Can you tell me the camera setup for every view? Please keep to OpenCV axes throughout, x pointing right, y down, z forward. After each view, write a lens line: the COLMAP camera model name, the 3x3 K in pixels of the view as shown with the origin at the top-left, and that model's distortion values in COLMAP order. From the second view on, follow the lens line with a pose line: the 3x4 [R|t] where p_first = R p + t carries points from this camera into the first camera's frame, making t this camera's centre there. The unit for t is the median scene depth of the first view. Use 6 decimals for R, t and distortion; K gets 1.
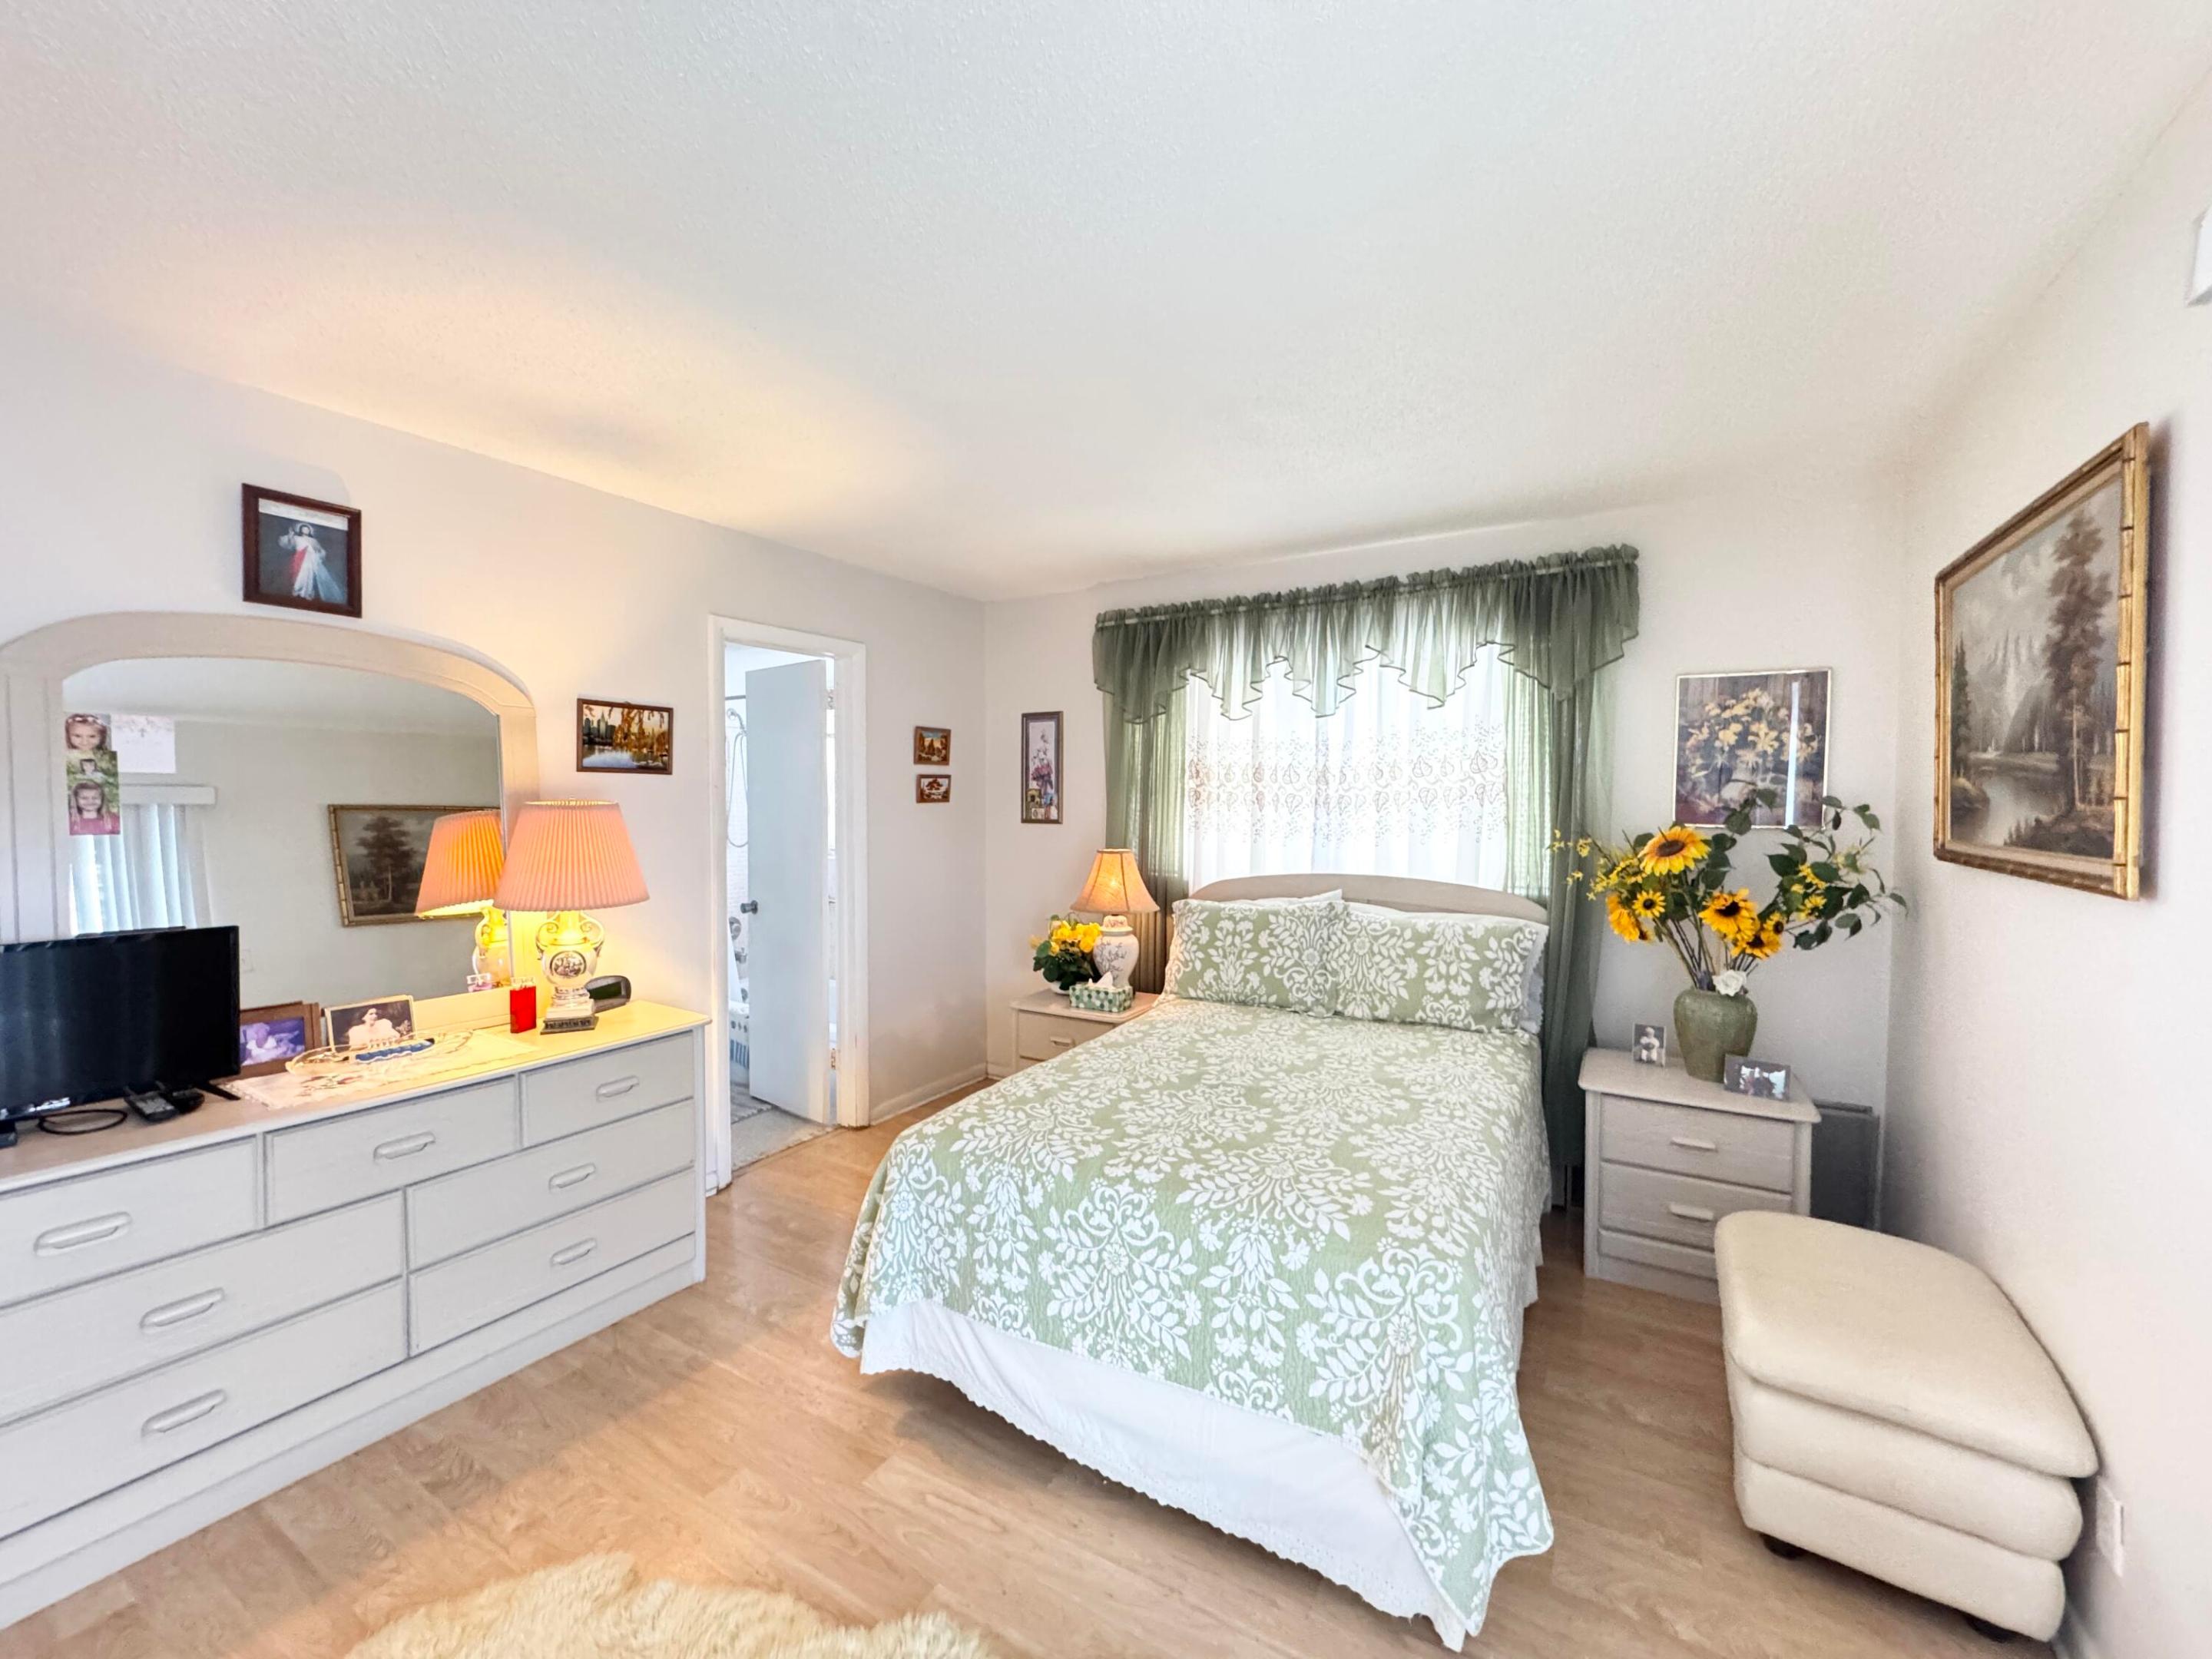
lens RADIAL K [[887.4, 0, 1103.9], [0, 887.4, 825.7], [0, 0, 1]] dist [0.000381, 0.000599]
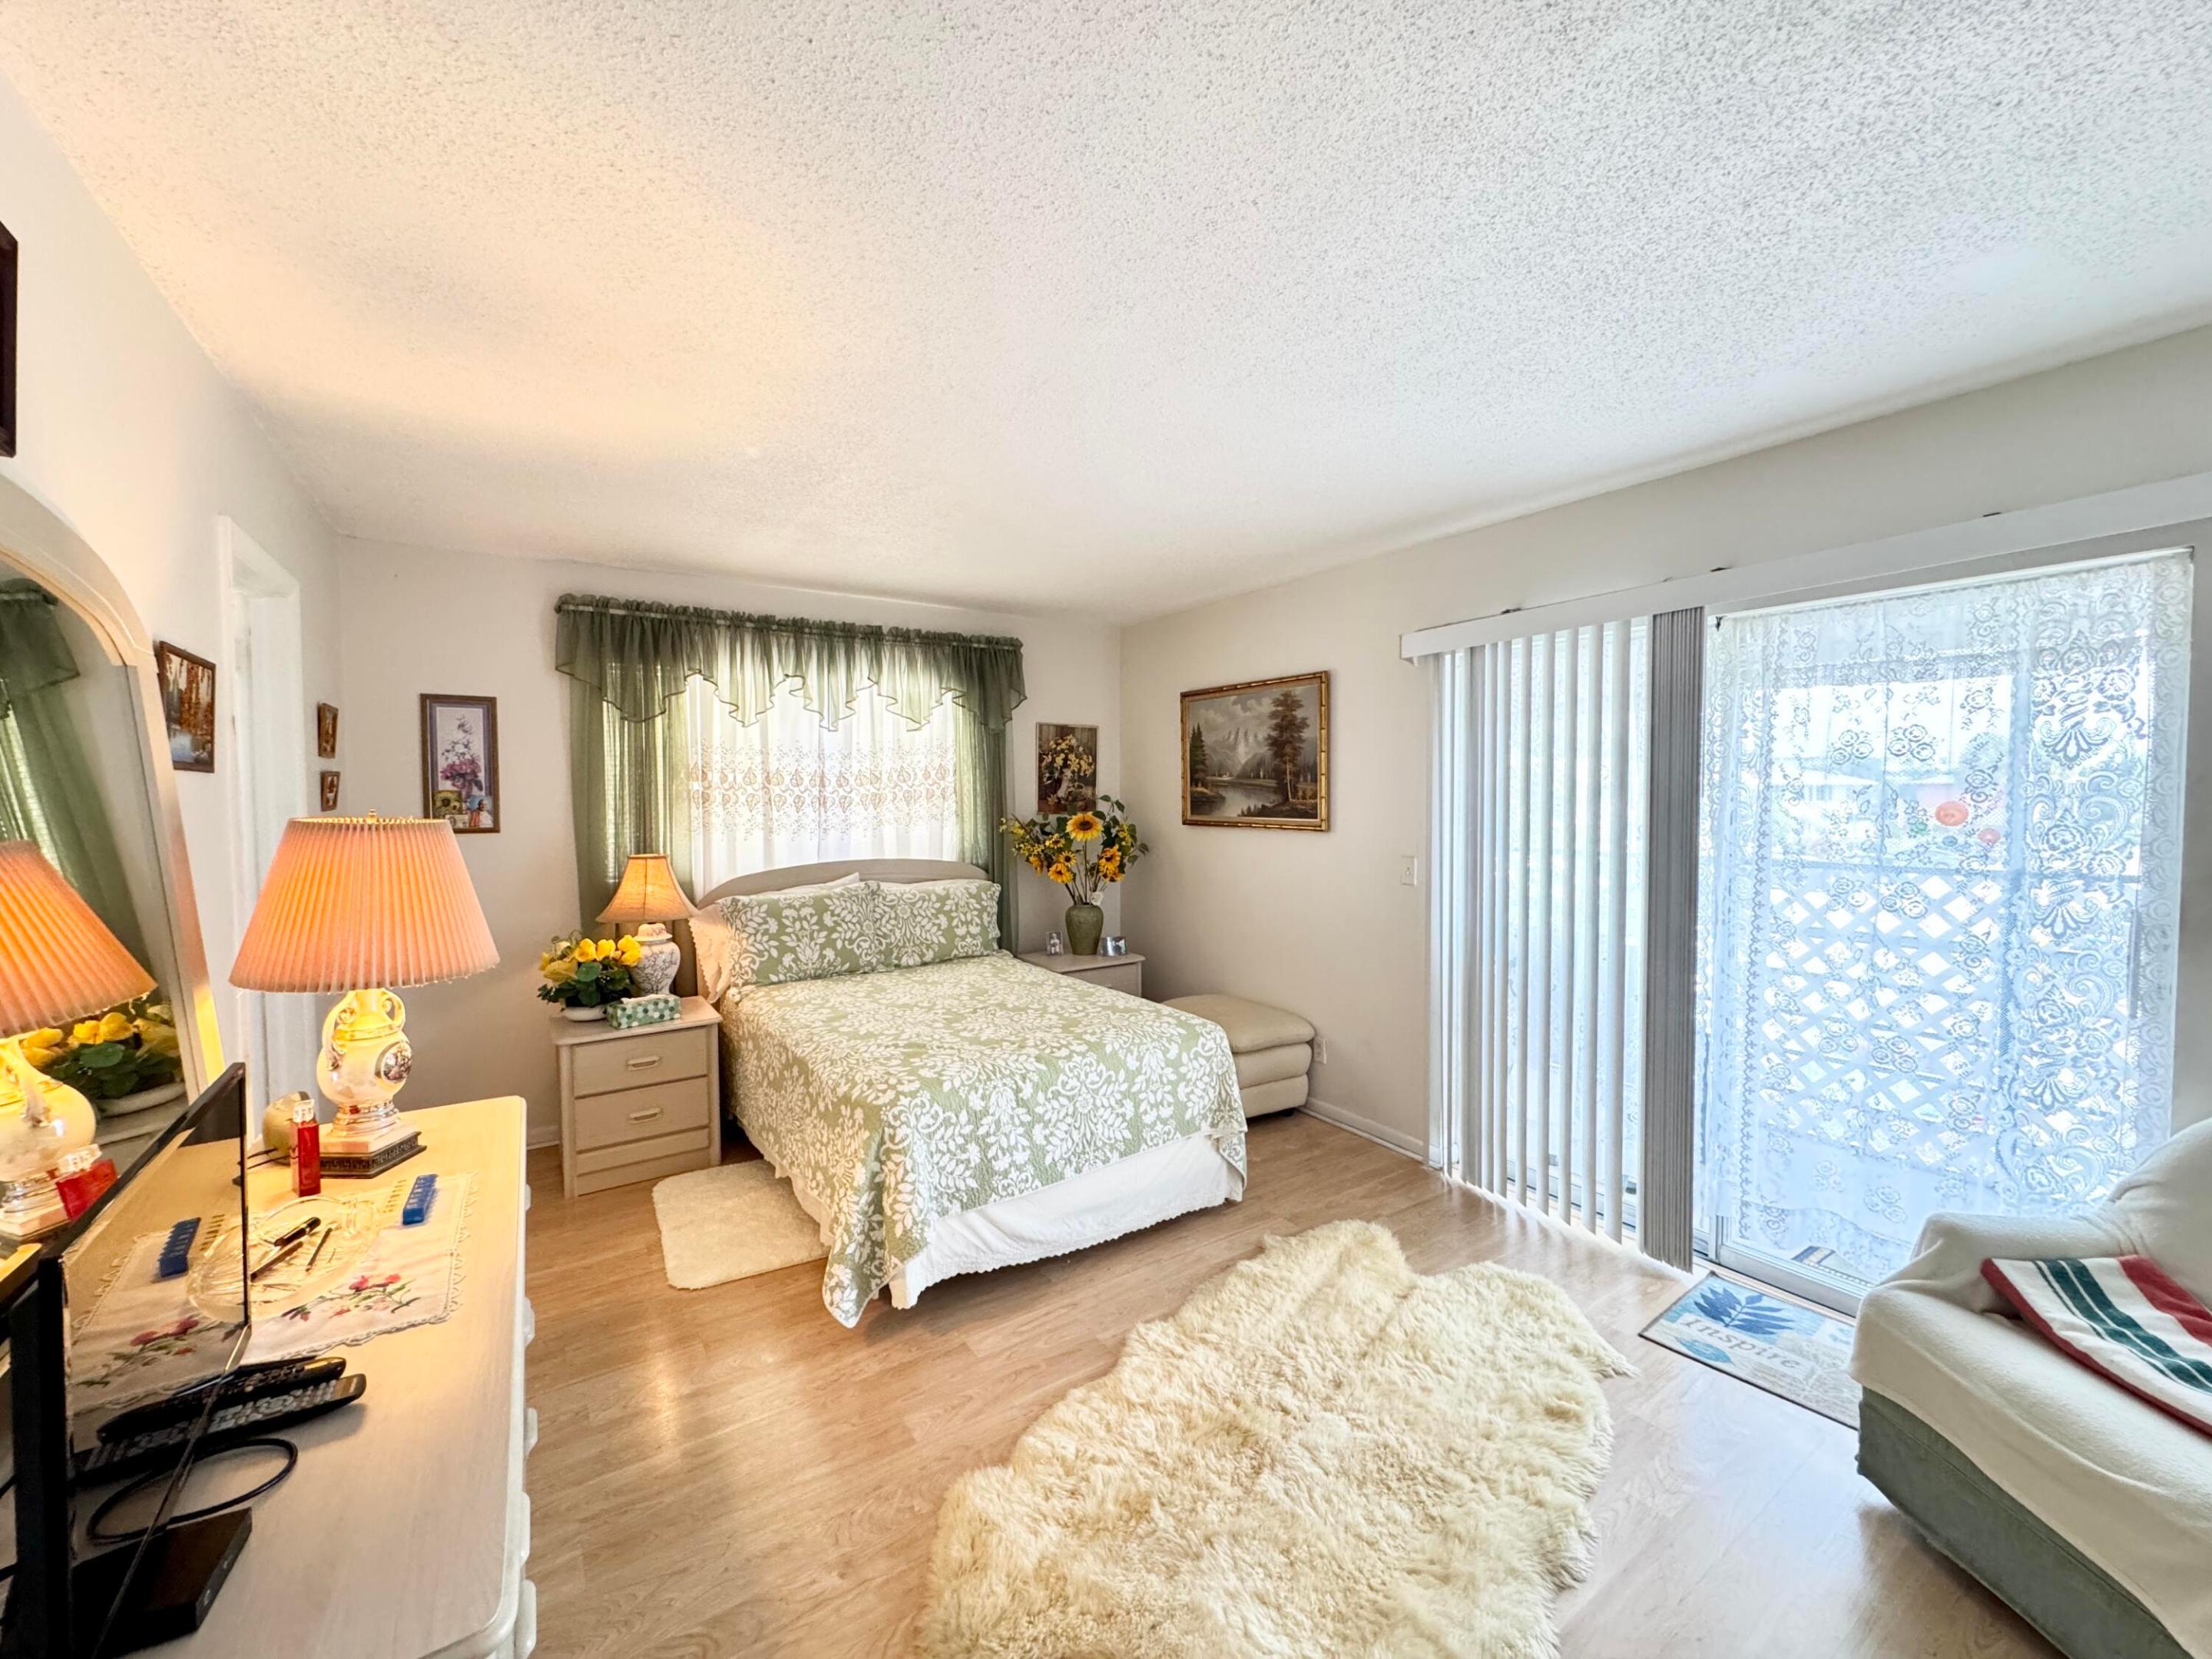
lens RADIAL K [[887.4, 0, 1101.6], [0, 887.4, 825.6], [0, 0, 1]] dist [0.000381, 0.000599]
pose [[0.421615, -0.038696, 0.905949, -0.744230], [0.032321, 0.999095, 0.027633, -0.017460], [-0.906199, 0.017630, 0.422485, 0.176882]]
